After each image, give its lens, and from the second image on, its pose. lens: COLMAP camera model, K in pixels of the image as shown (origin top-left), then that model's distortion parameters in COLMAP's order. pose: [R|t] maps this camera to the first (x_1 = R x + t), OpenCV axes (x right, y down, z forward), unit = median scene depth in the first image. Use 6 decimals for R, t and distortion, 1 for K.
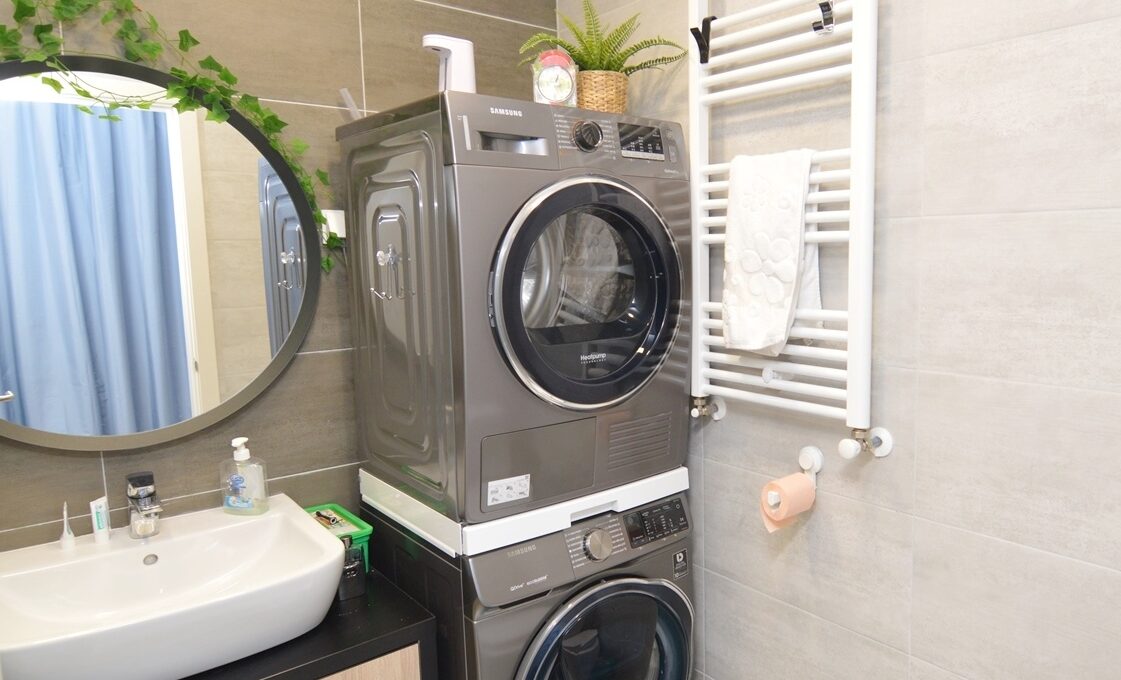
lens RADIAL K [[813.2, 0, 560.5], [0, 813.2, 340.0], [0, 0, 1]] dist [0.003029, 0.001565]
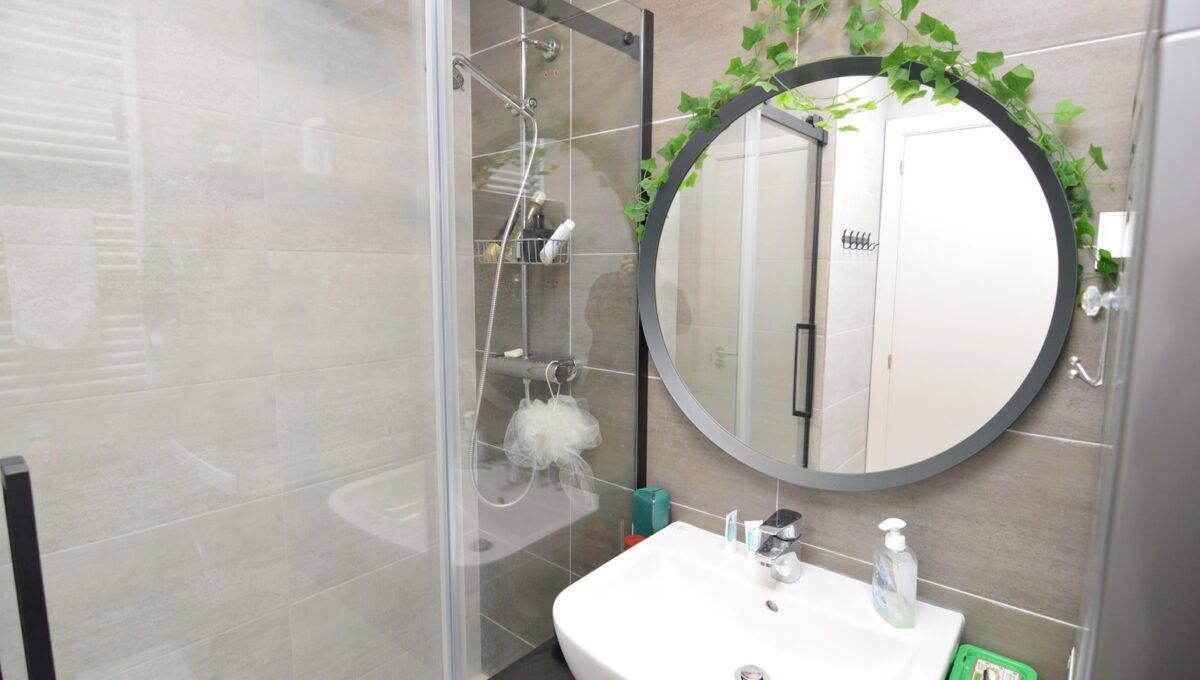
lens RADIAL K [[588.2, 0, 592.0], [0, 588.2, 339.0], [0, 0, 1]] dist [0.003097, -0.019059]
pose [[0.230036, 0.135589, -0.963690, 0.052701], [-0.122532, 0.986402, 0.109536, -0.073598], [0.965437, 0.092885, 0.243522, 0.578150]]
